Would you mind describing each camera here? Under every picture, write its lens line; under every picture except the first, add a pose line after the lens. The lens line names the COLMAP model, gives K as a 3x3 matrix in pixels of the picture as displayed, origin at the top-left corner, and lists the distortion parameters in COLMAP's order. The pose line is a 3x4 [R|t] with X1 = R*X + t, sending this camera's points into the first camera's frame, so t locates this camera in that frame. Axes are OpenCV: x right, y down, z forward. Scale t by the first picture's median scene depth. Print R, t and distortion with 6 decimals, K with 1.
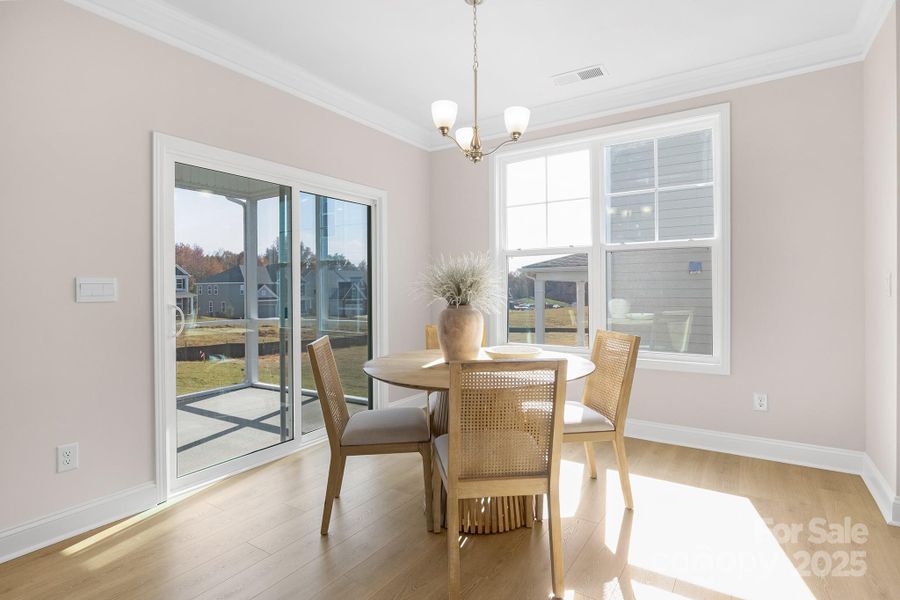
lens RADIAL K [[473.9, 0, 448.2], [0, 473.9, 291.7], [0, 0, 1]] dist [0.014842, 0.000180]
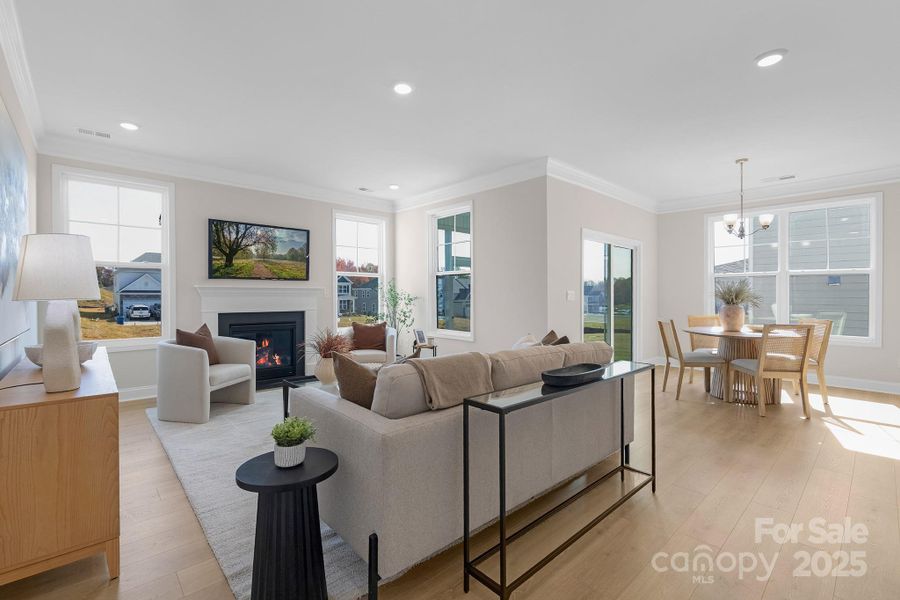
lens RADIAL K [[402.2, 0, 451.6], [0, 402.2, 296.3], [0, 0, 1]] dist [0.000615, 0.001516]
pose [[0.968370, 0.011141, -0.249271, -0.442095], [-0.011574, 0.999933, -0.000272, 0.004330], [0.249251, 0.003148, 0.968434, -0.641441]]
